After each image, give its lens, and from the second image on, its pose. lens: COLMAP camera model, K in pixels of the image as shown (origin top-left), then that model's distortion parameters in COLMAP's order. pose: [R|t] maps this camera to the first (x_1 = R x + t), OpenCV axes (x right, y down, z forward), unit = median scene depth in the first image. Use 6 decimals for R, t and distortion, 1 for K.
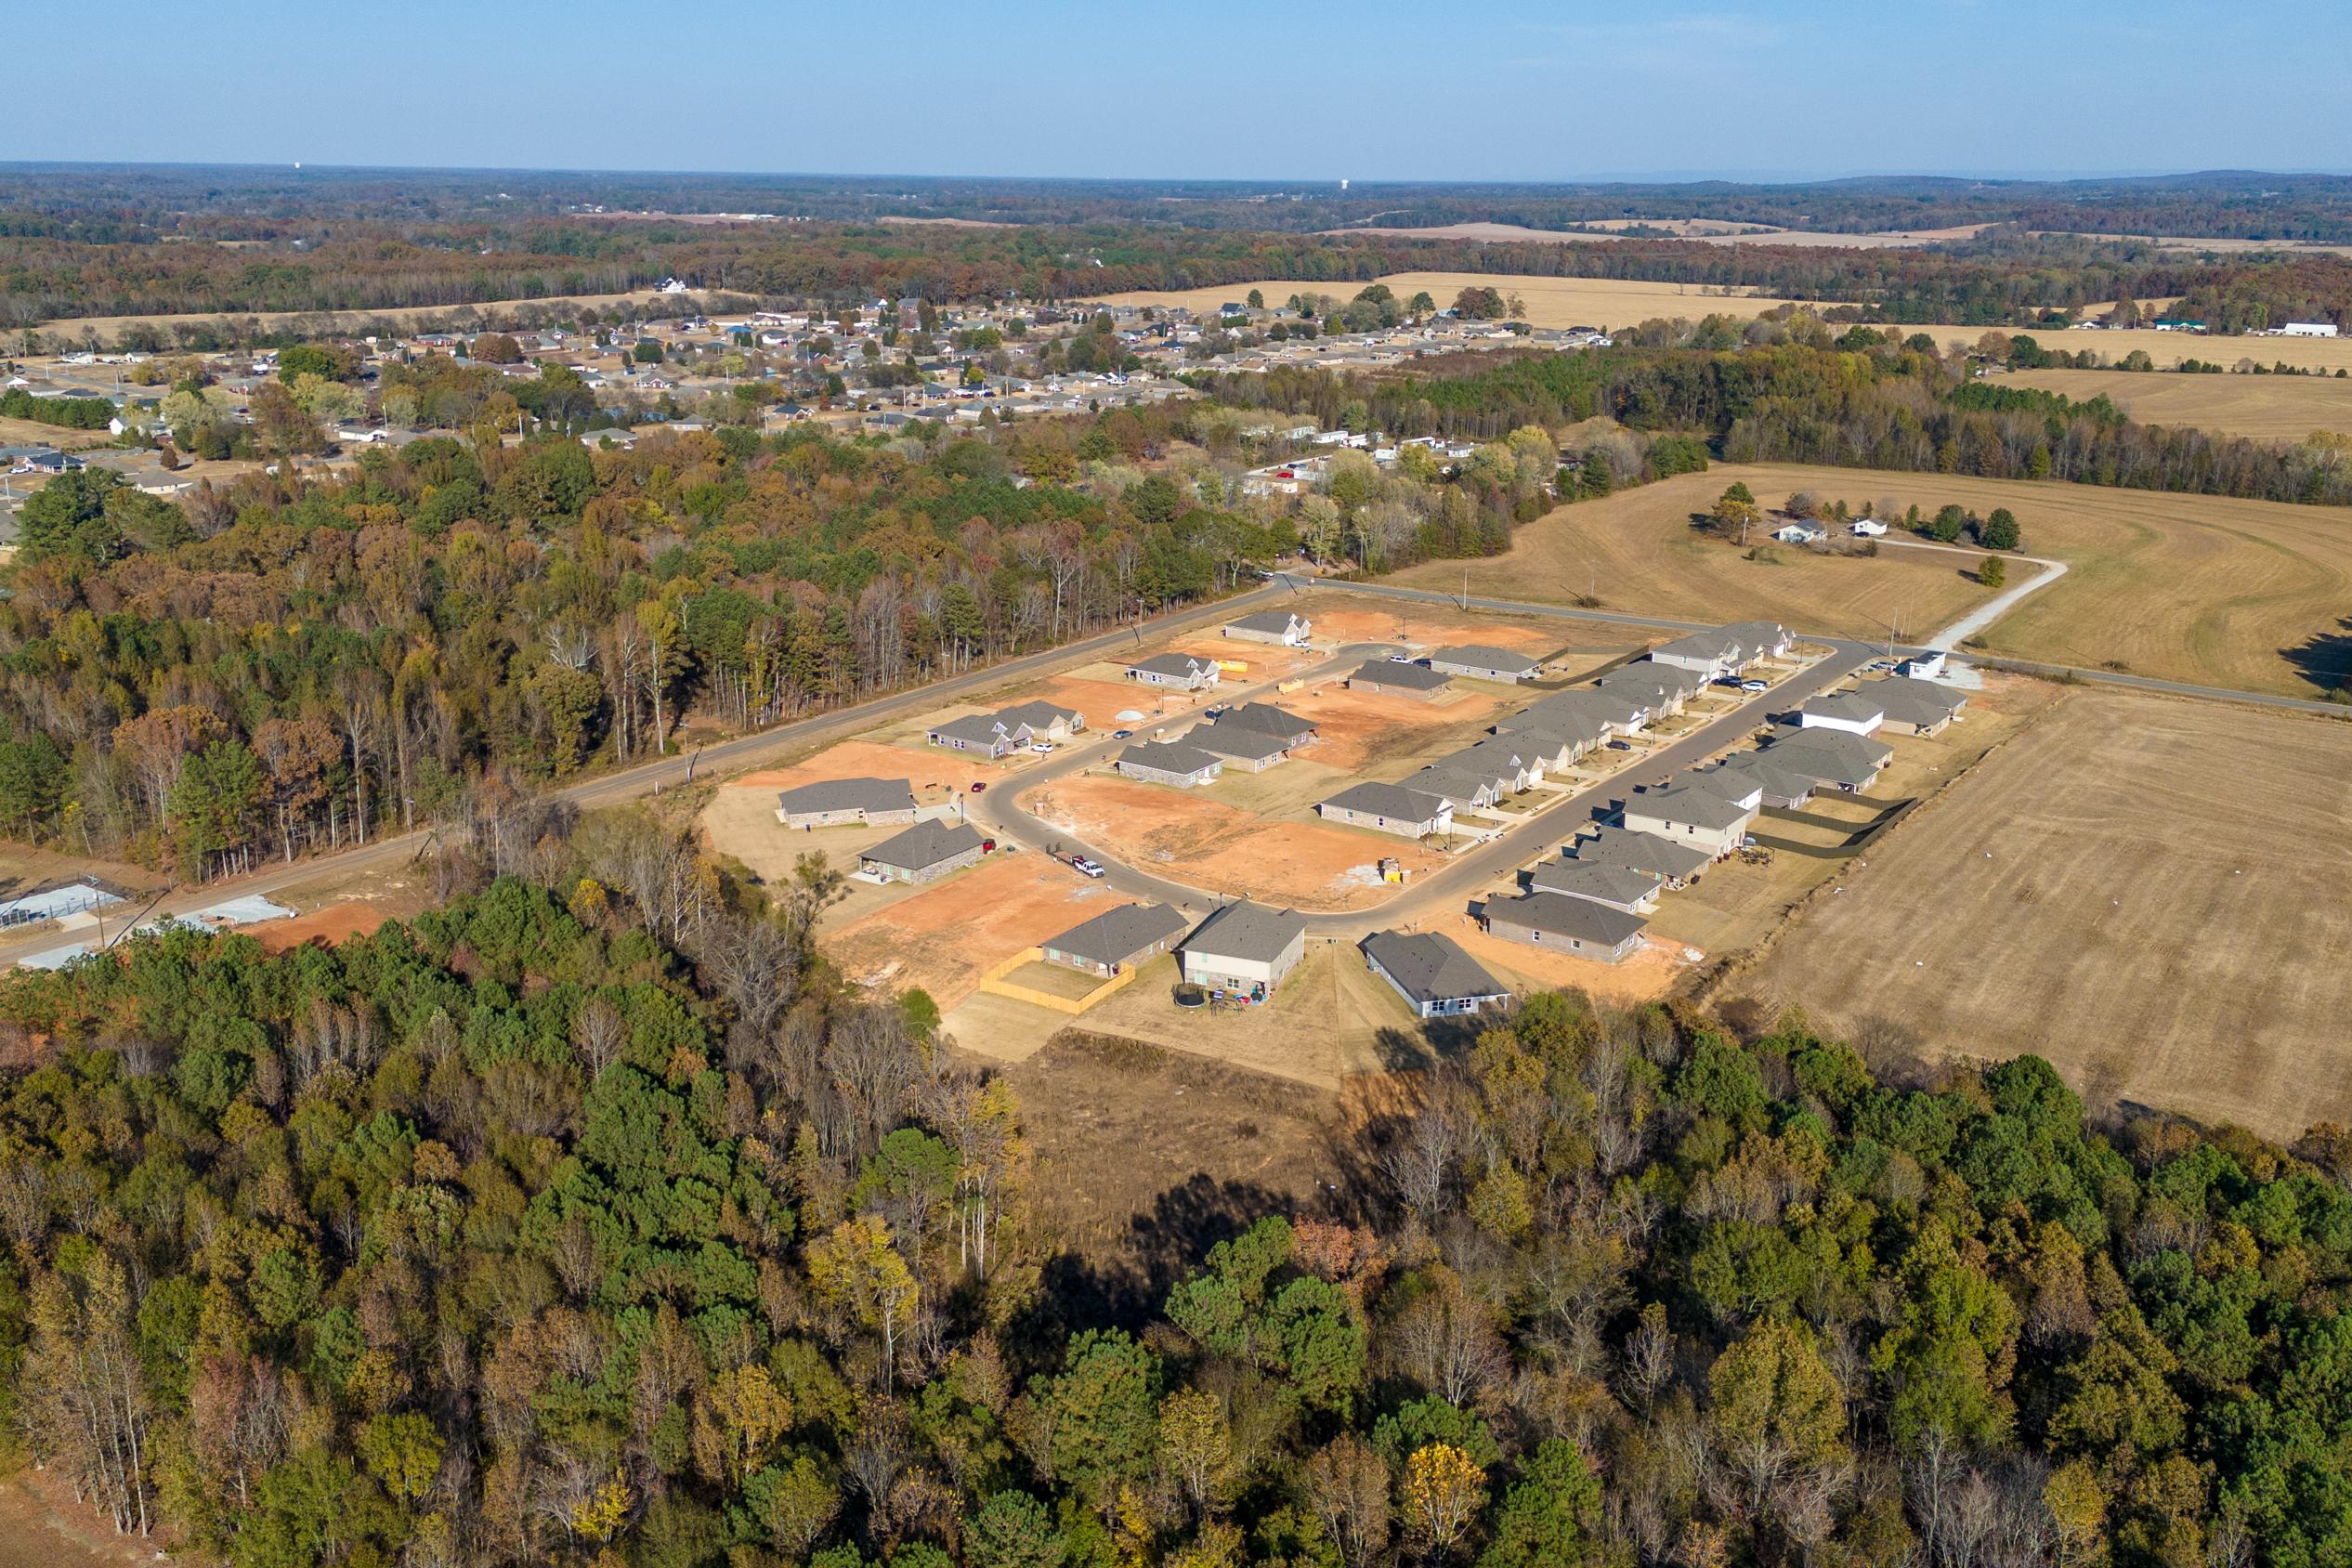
lens RADIAL K [[2032.5, 0, 1173.6], [0, 2032.5, 785.8], [0, 0, 1]] dist [0.094998, -0.129217]
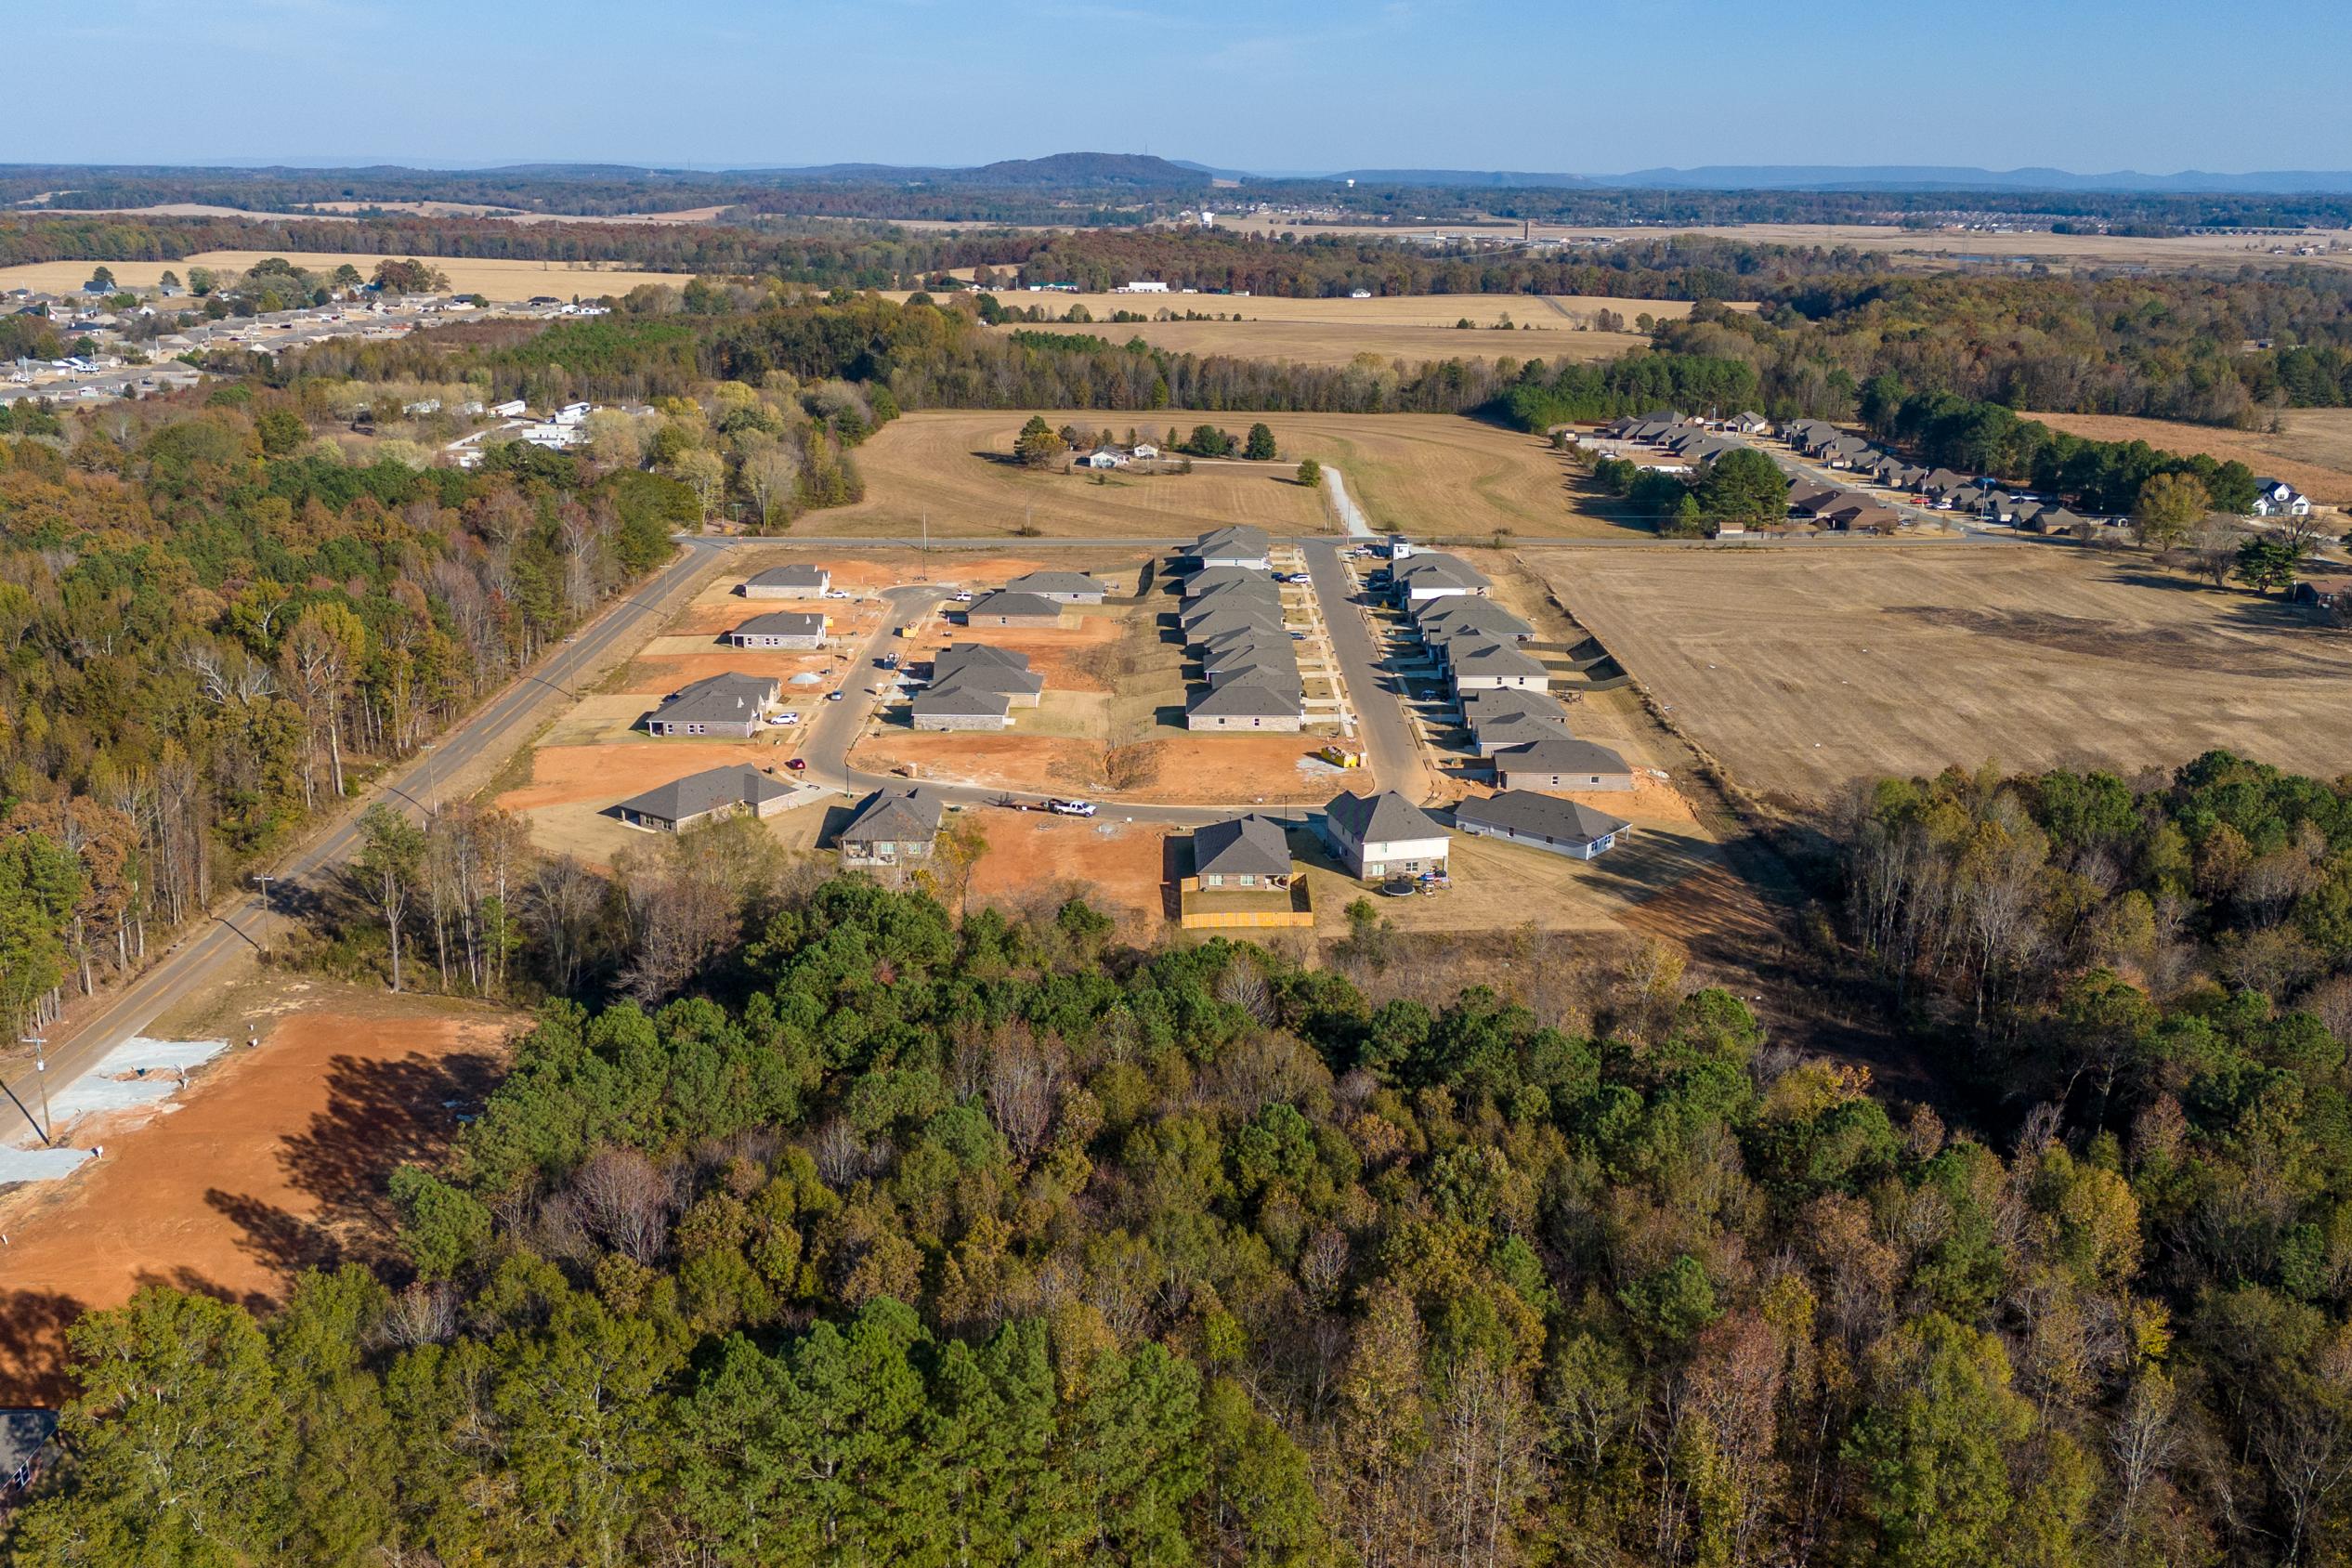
lens RADIAL K [[2032.5, 0, 1177.1], [0, 2032.5, 782.1], [0, 0, 1]] dist [0.094998, -0.129217]
pose [[0.816280, -0.164128, 0.553849, -0.340142], [0.162592, 0.985304, 0.052351, -0.008242], [-0.554301, 0.047319, 0.830970, 0.129816]]
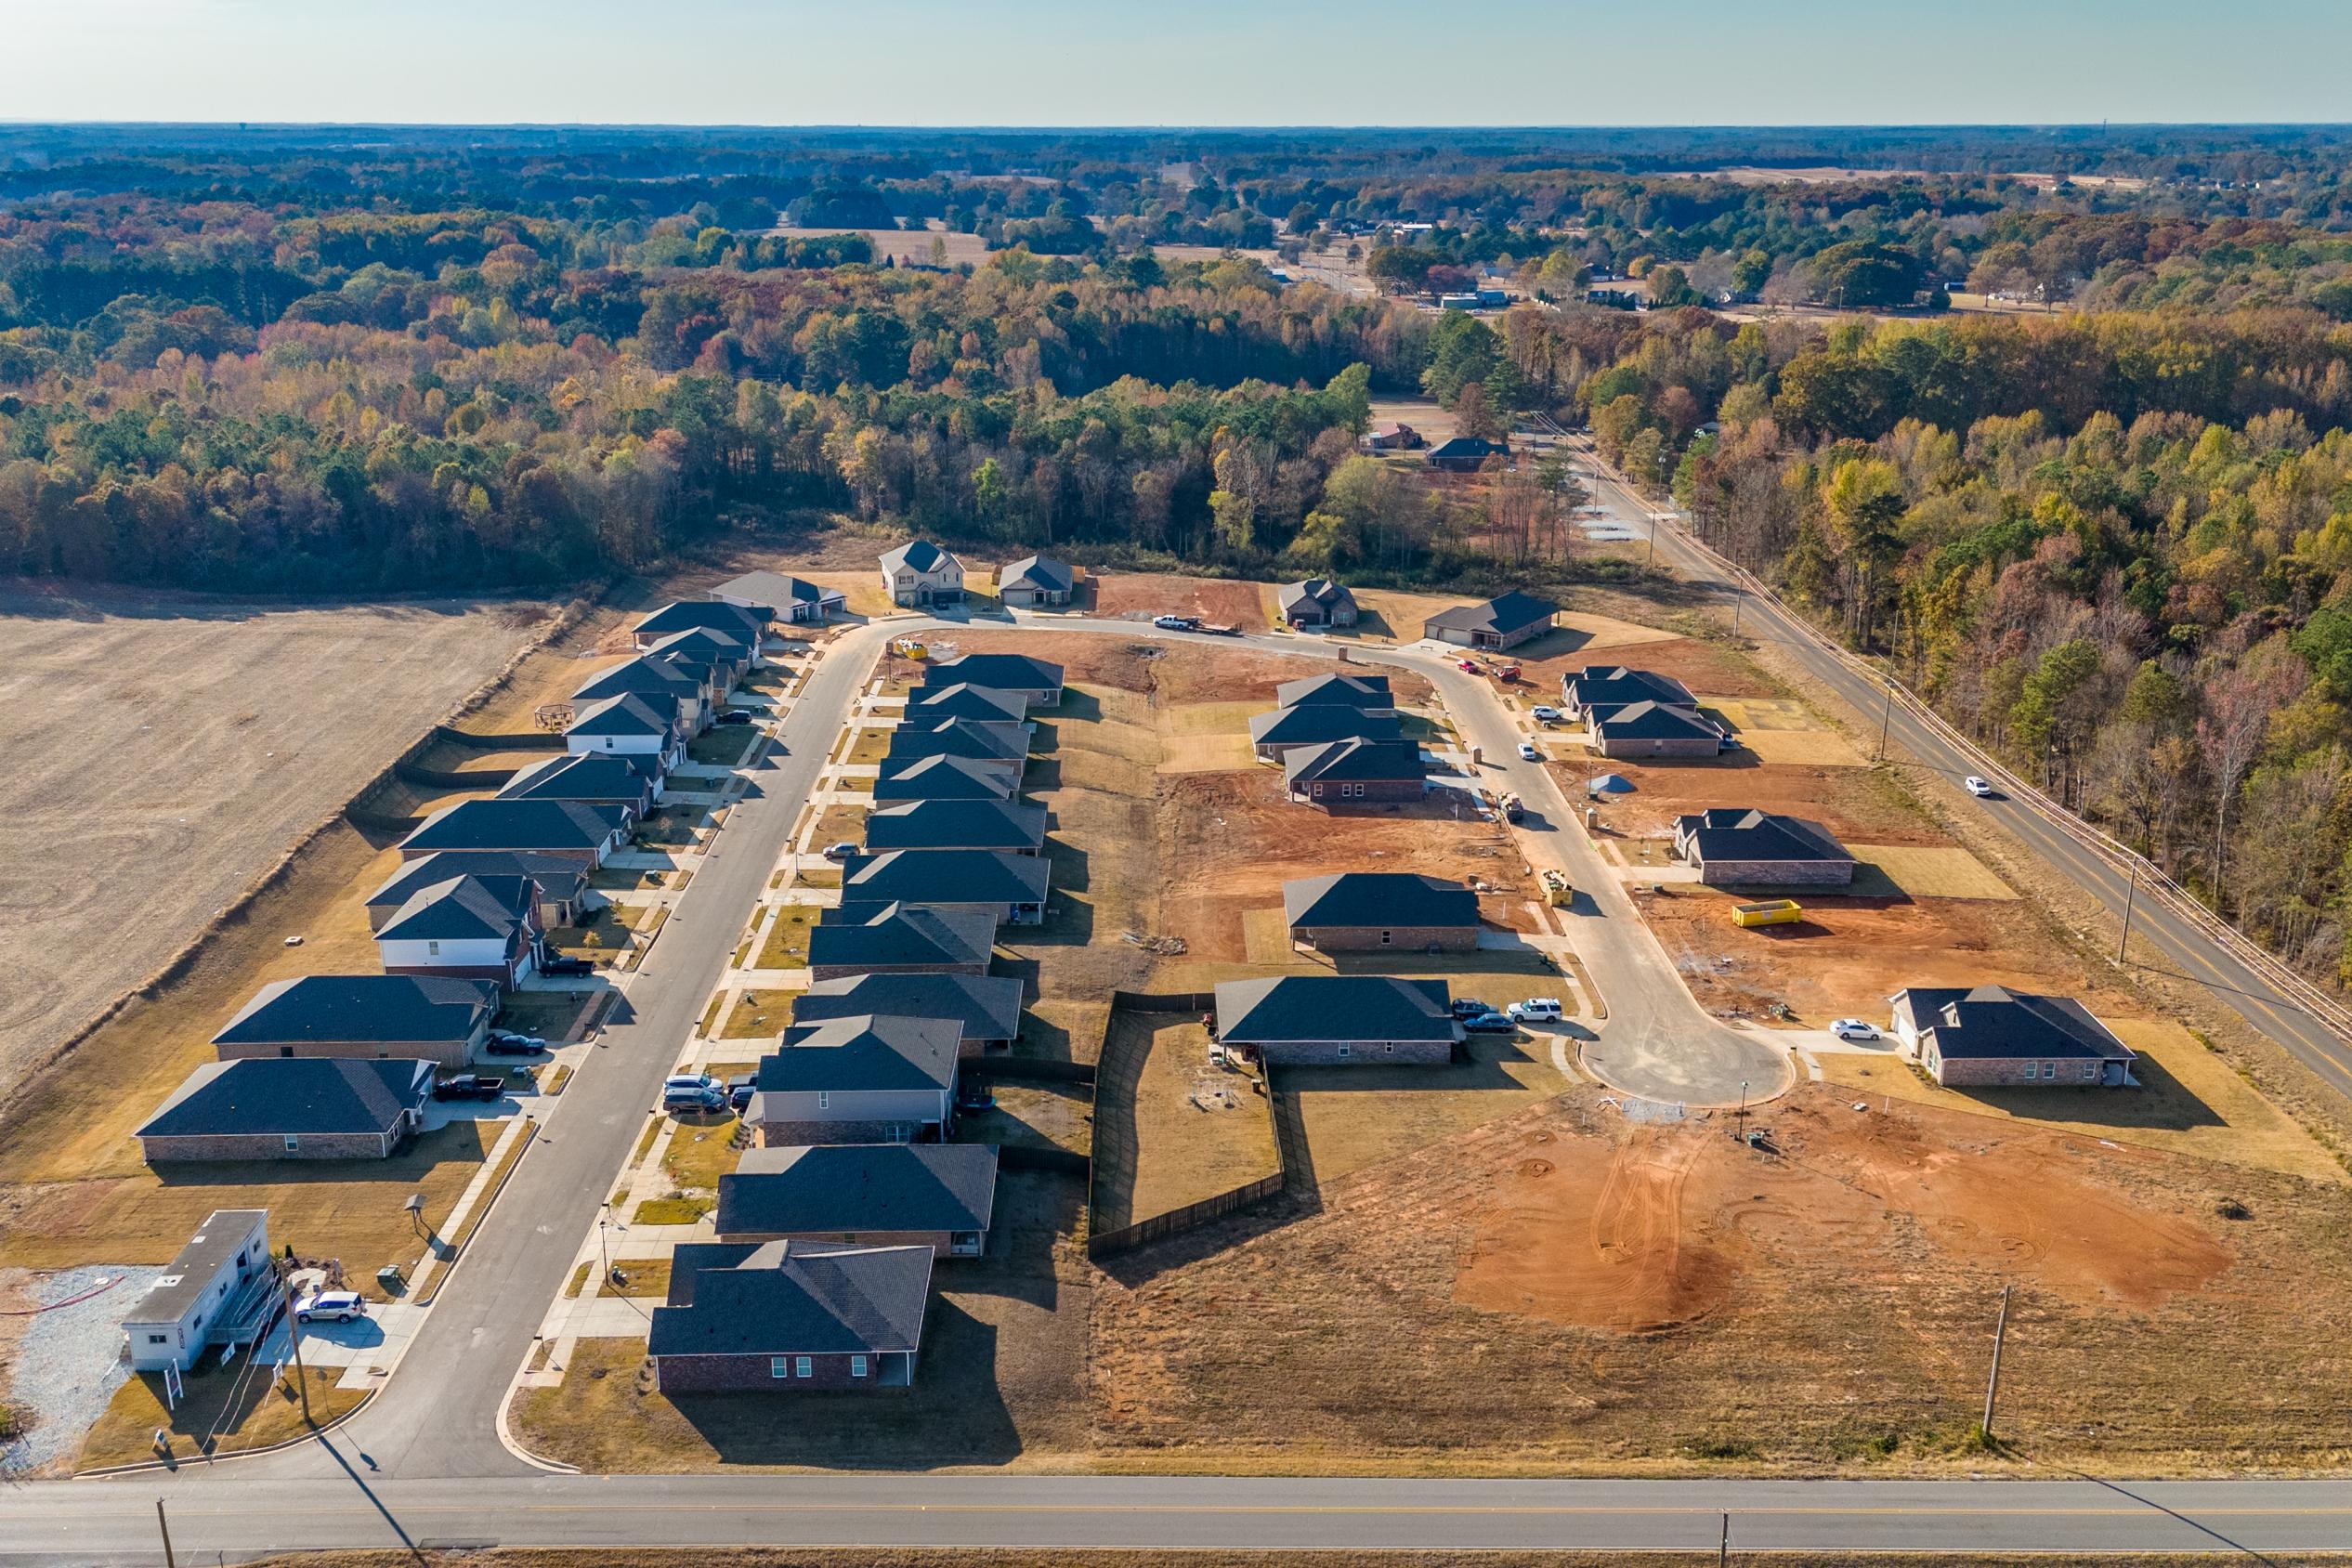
lens RADIAL K [[2032.5, 0, 1178.0], [0, 2032.5, 786.8], [0, 0, 1]] dist [0.094998, -0.129217]
pose [[-0.804773, 0.175653, -0.566998, 0.373795], [-0.178351, 0.839520, 0.513222, -0.281936], [0.566156, 0.514152, -0.644295, 1.132531]]
